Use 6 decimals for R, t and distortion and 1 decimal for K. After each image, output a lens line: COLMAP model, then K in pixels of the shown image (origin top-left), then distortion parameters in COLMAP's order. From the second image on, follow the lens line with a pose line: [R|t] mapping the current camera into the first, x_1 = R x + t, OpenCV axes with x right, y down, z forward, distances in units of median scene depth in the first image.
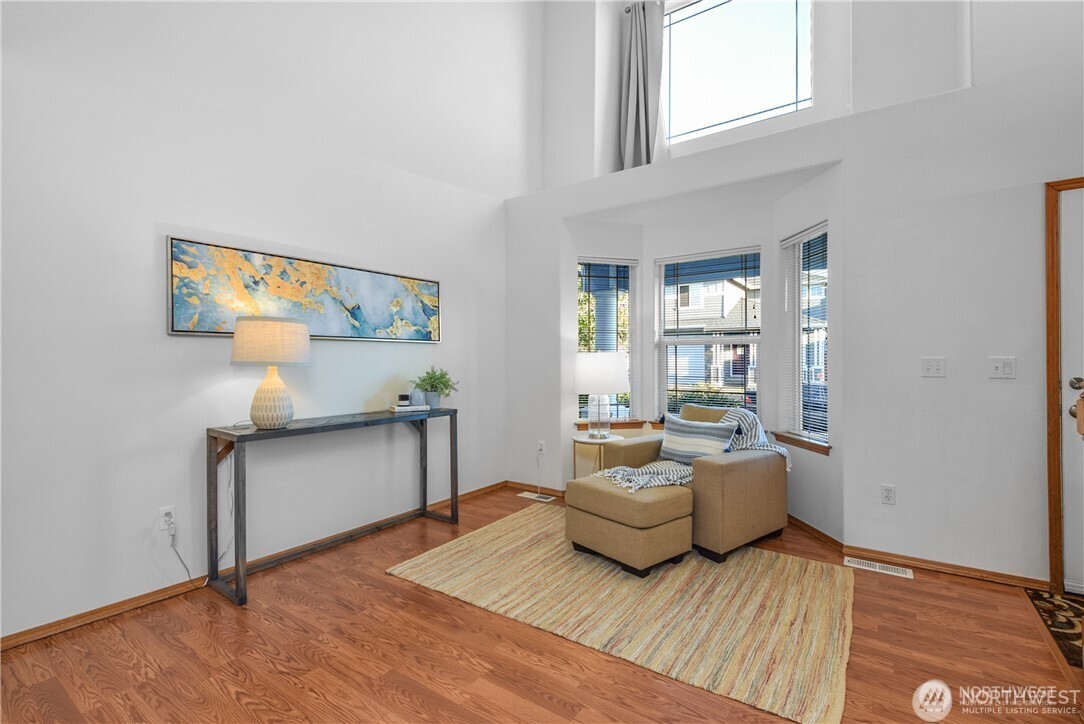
lens RADIAL K [[473.9, 0, 541.2], [0, 473.9, 356.2], [0, 0, 1]] dist [0.008818, -0.019588]
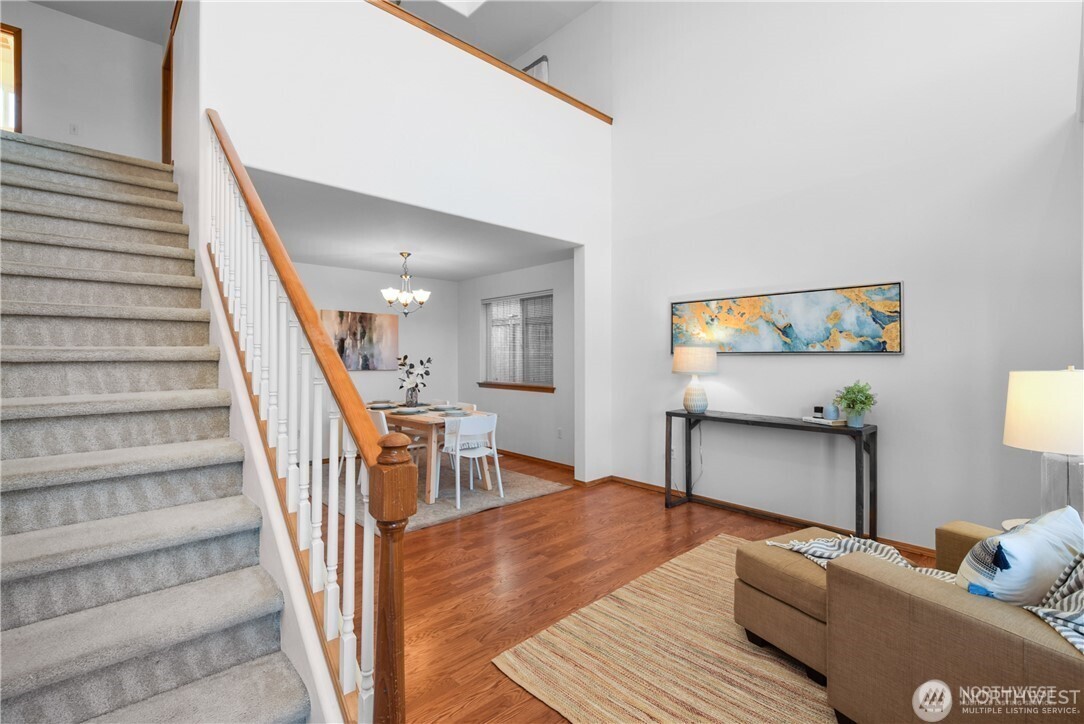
lens RADIAL K [[473.9, 0, 541.2], [0, 473.9, 356.2], [0, 0, 1]] dist [0.008818, -0.019588]
pose [[-0.173606, 0.000917, -0.984815, 1.048023], [0.006153, 0.999981, -0.000153, -0.040407], [0.984796, -0.006086, -0.173608, 0.738737]]
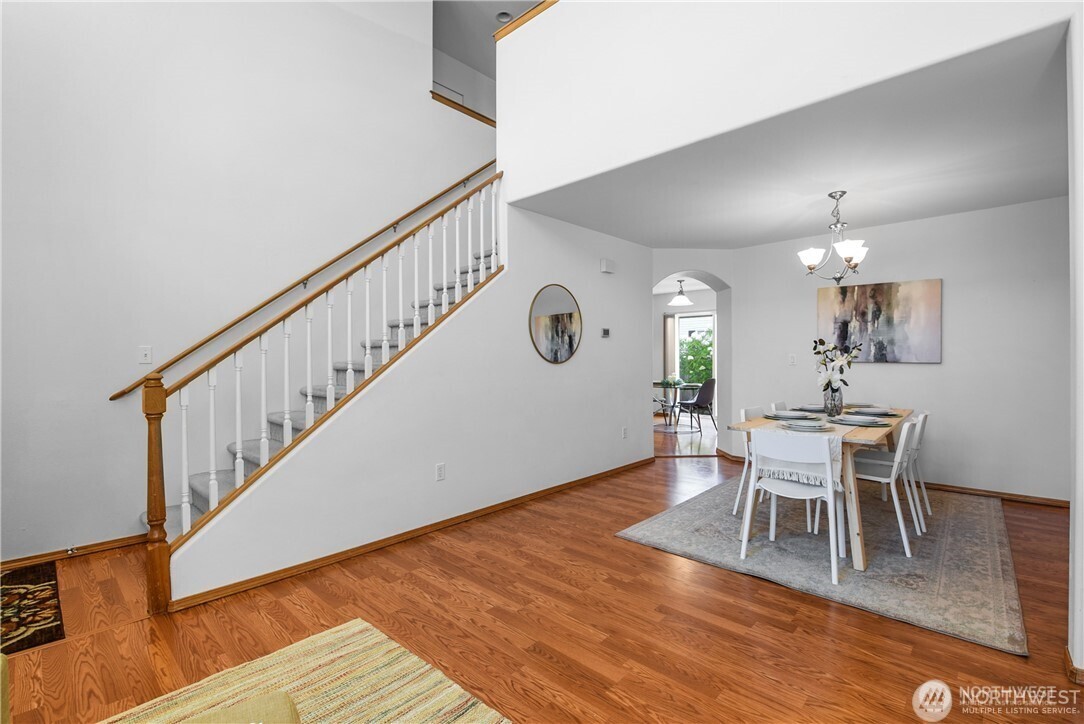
lens RADIAL K [[503.2, 0, 568.4], [0, 503.2, 359.1], [0, 0, 1]] dist [-0.000204, -0.000186]
pose [[-0.996342, 0.004509, 0.085339, -0.077834], [0.004577, 0.999989, 0.000603, 0.001776], [-0.085336, 0.000991, -0.996352, 1.331545]]
